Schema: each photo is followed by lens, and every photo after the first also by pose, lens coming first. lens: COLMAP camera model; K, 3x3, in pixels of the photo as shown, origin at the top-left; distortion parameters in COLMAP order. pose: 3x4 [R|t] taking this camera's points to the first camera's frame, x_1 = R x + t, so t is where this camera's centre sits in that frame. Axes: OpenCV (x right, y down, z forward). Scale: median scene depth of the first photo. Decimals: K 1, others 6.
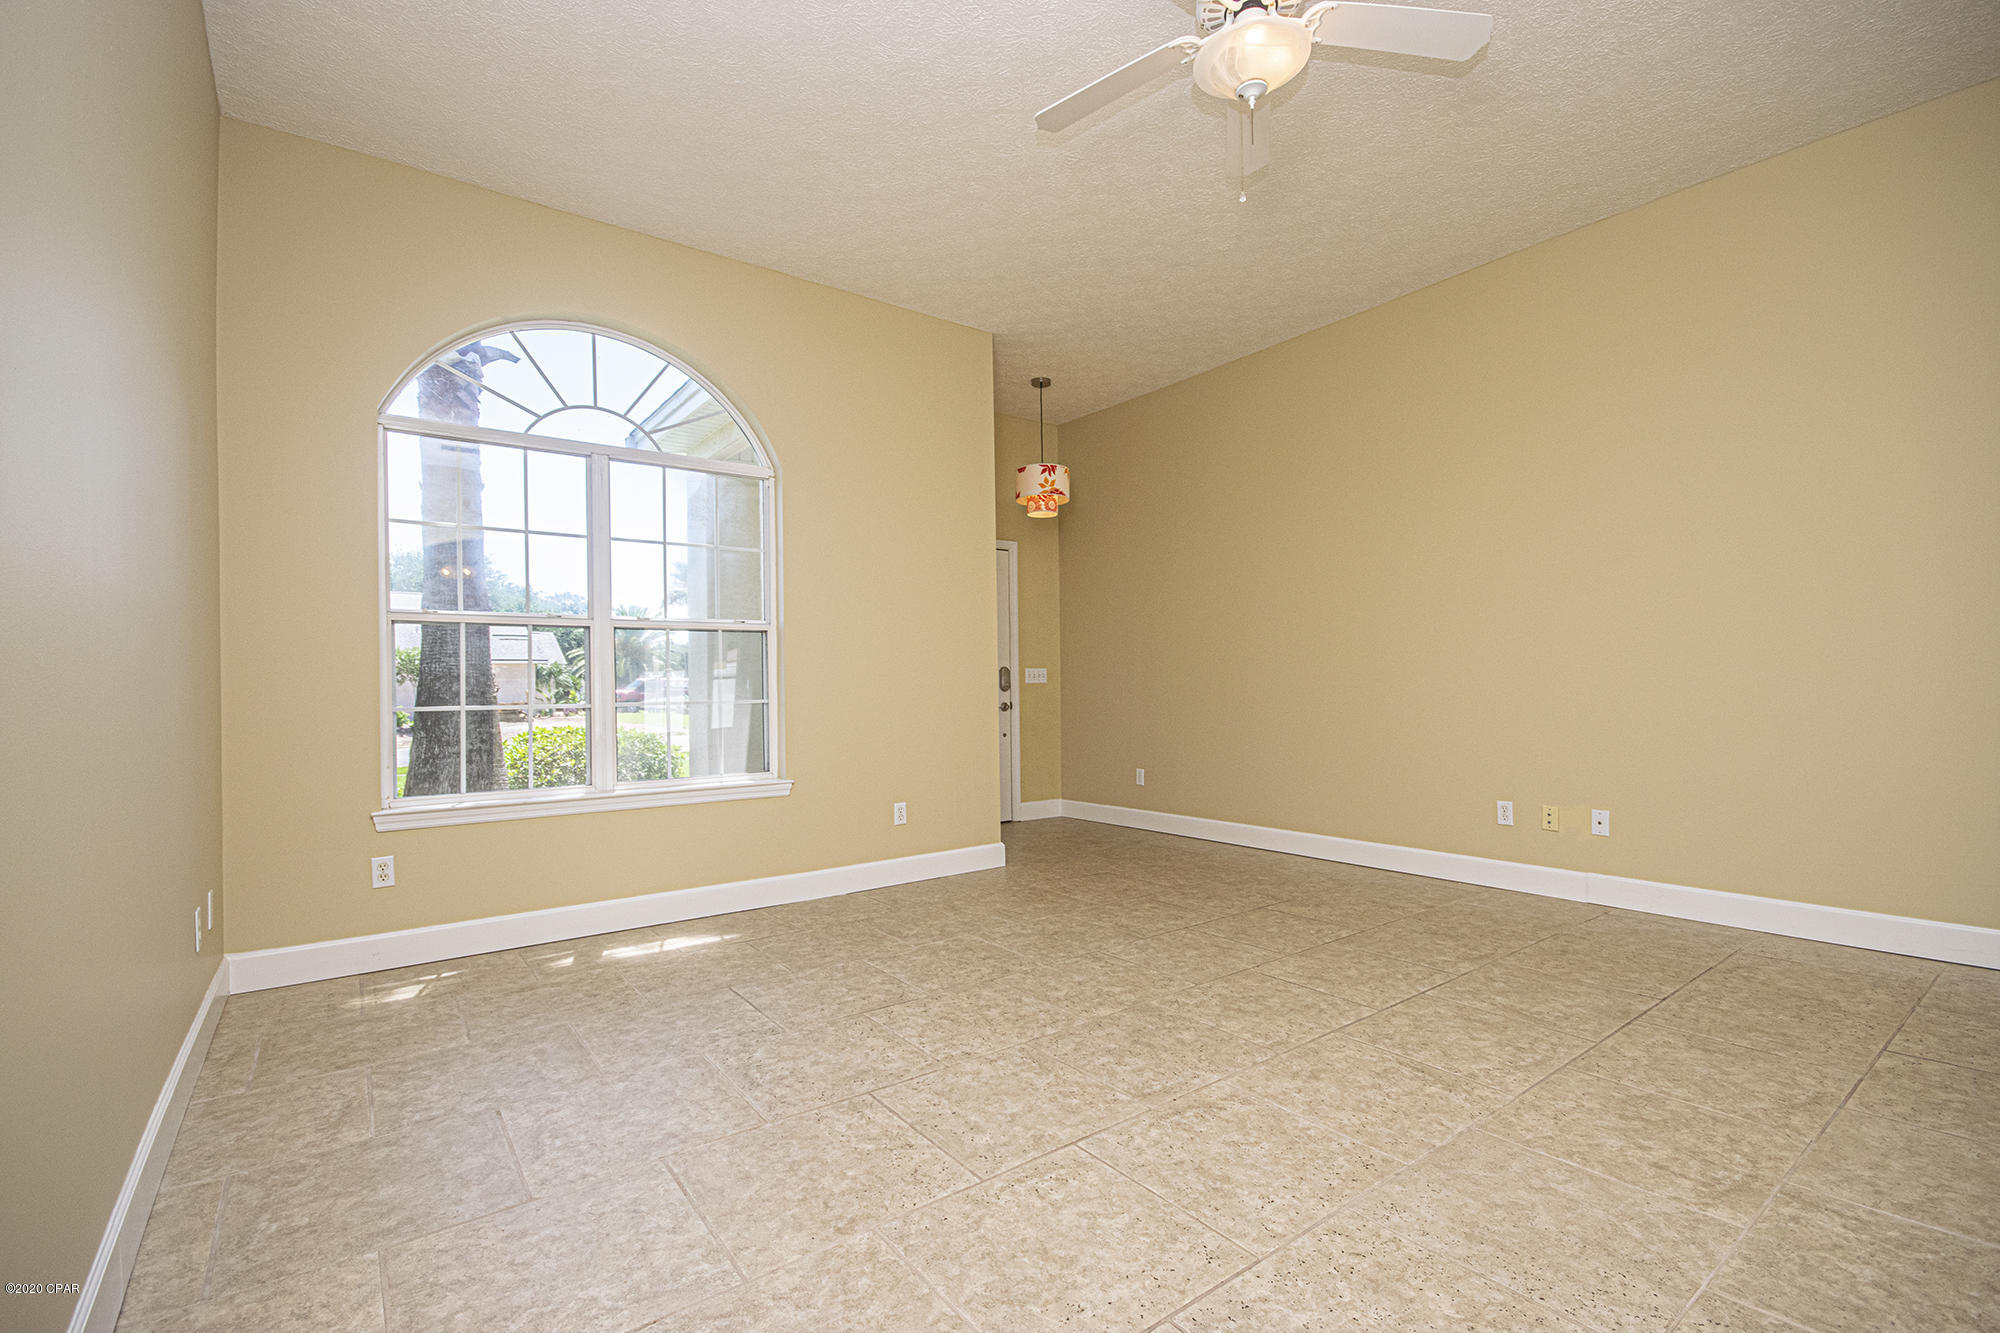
lens RADIAL K [[876.7, 0, 997.2], [0, 876.7, 668.7], [0, 0, 1]] dist [0.008150, -0.012121]
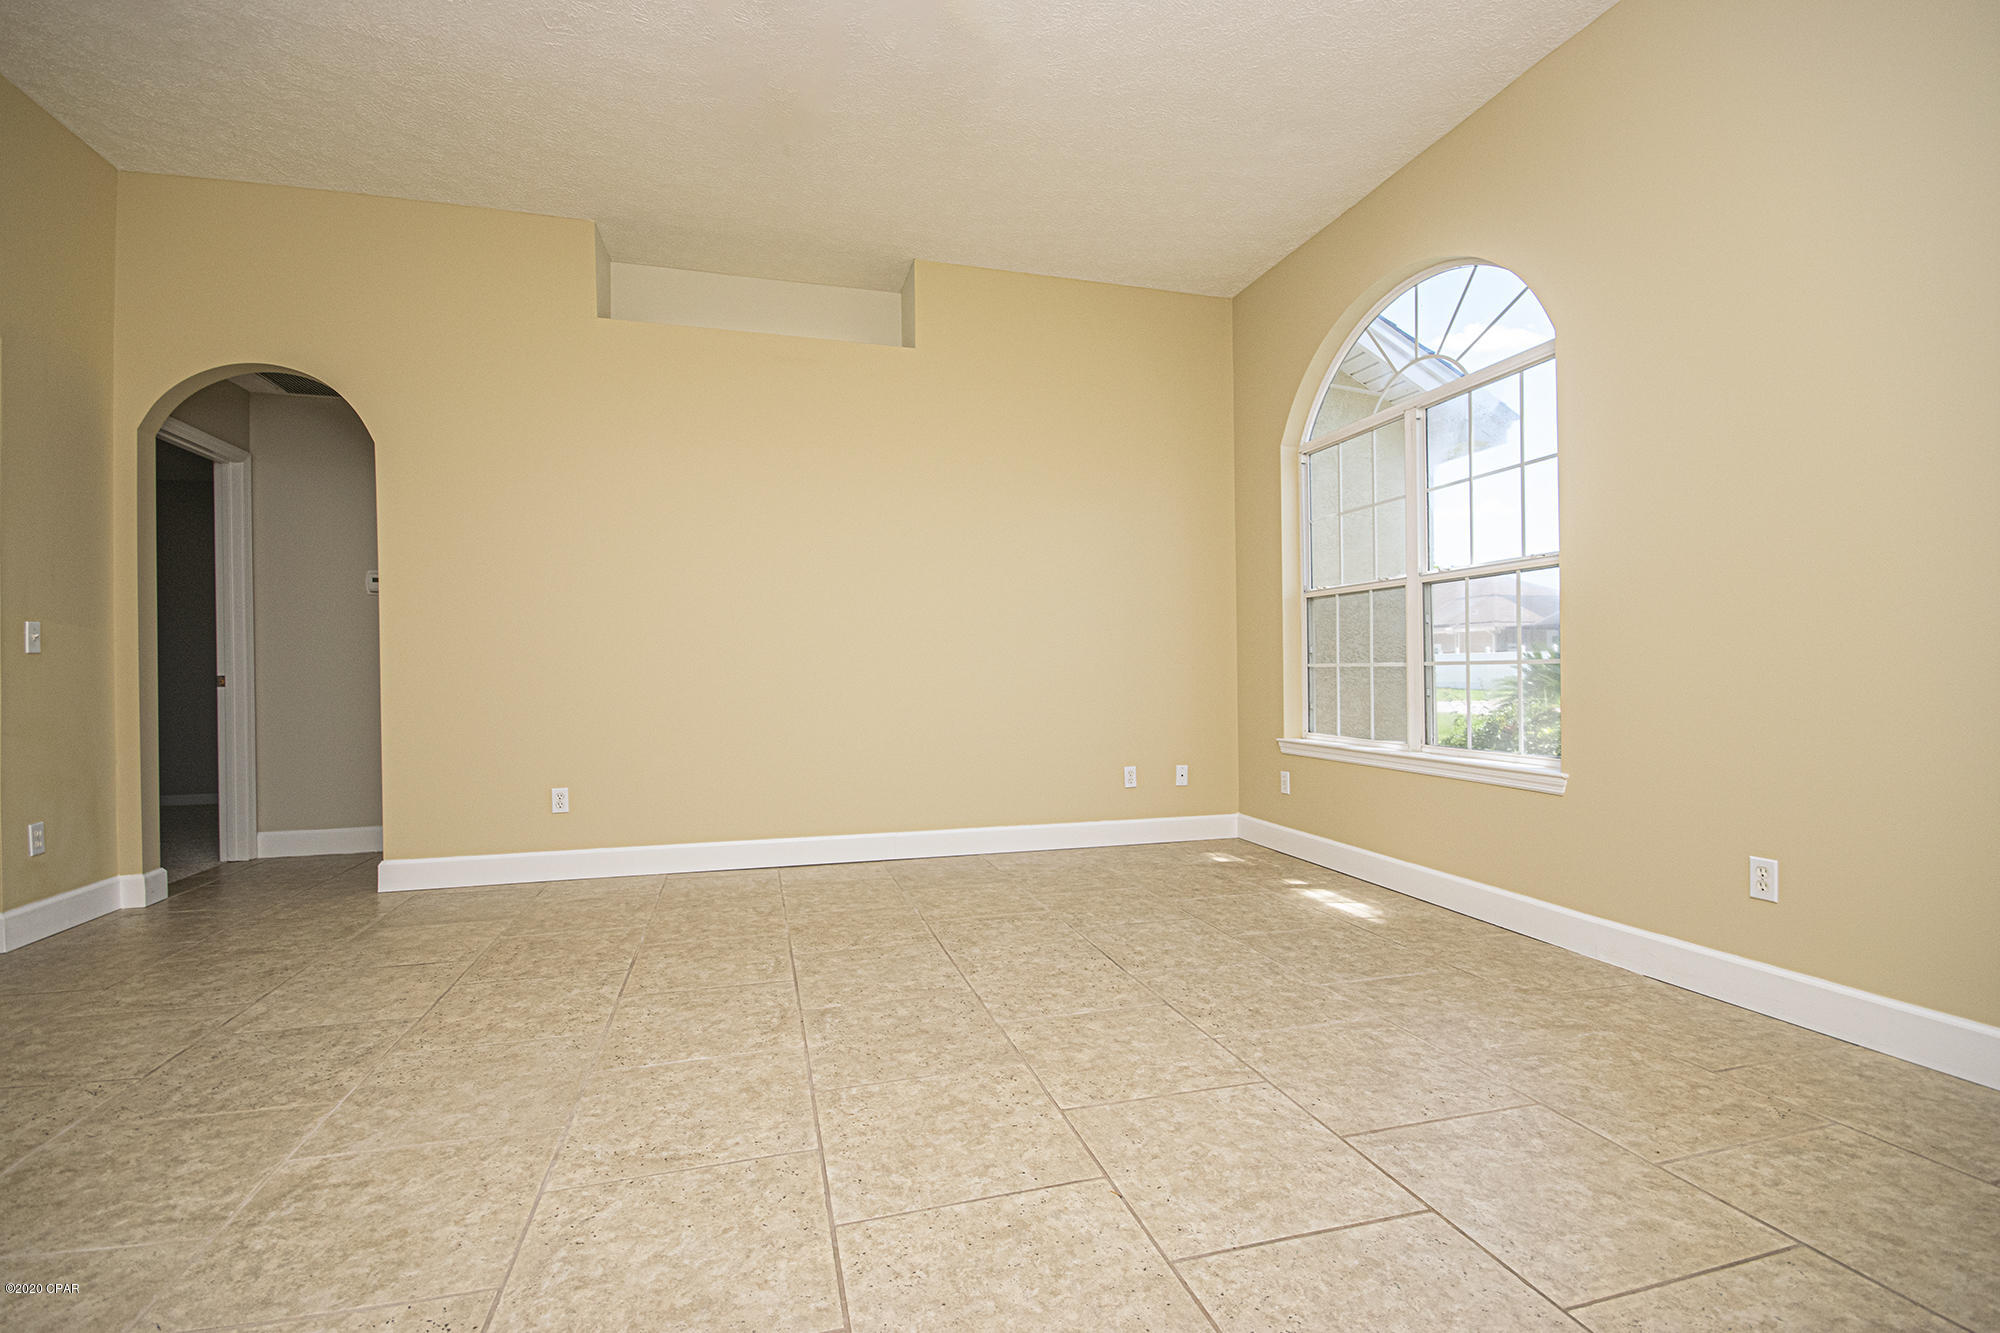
lens RADIAL K [[876.7, 0, 1001.2], [0, 876.7, 679.5], [0, 0, 1]] dist [0.008150, -0.012121]
pose [[-0.350153, 0.024779, -0.936365, 0.769907], [0.032688, 0.999364, 0.014223, 0.035438], [0.936122, -0.025628, -0.350741, 1.103092]]
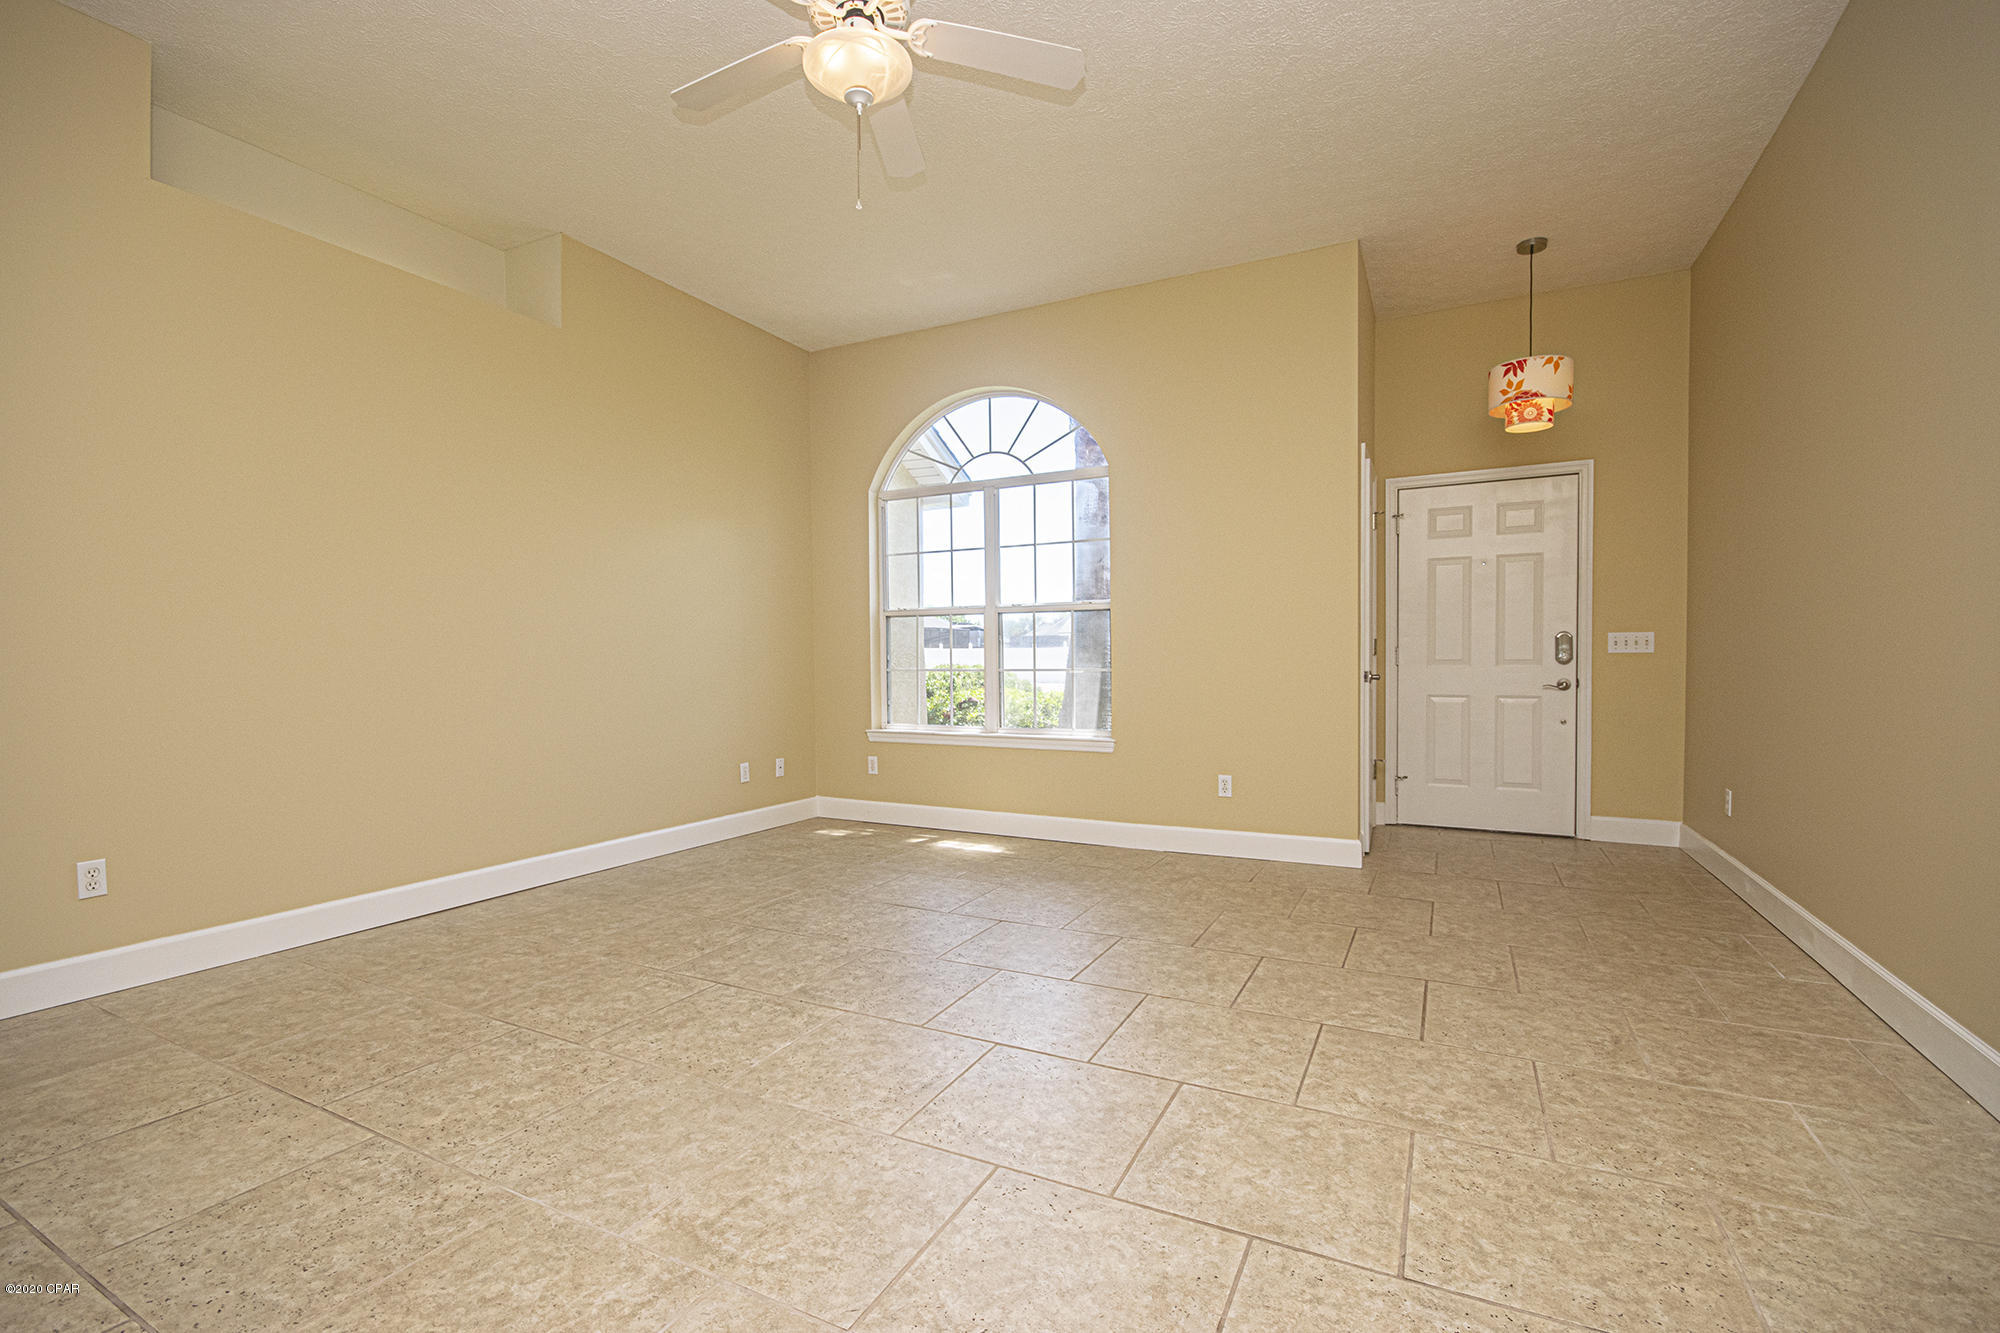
lens RADIAL K [[876.7, 0, 1000.7], [0, 876.7, 673.8], [0, 0, 1]] dist [0.008150, -0.012121]
pose [[0.446364, 0.027777, -0.894420, 0.959593], [0.018130, 0.999032, 0.040074, -0.009797], [0.894668, -0.034103, 0.445428, 0.482993]]
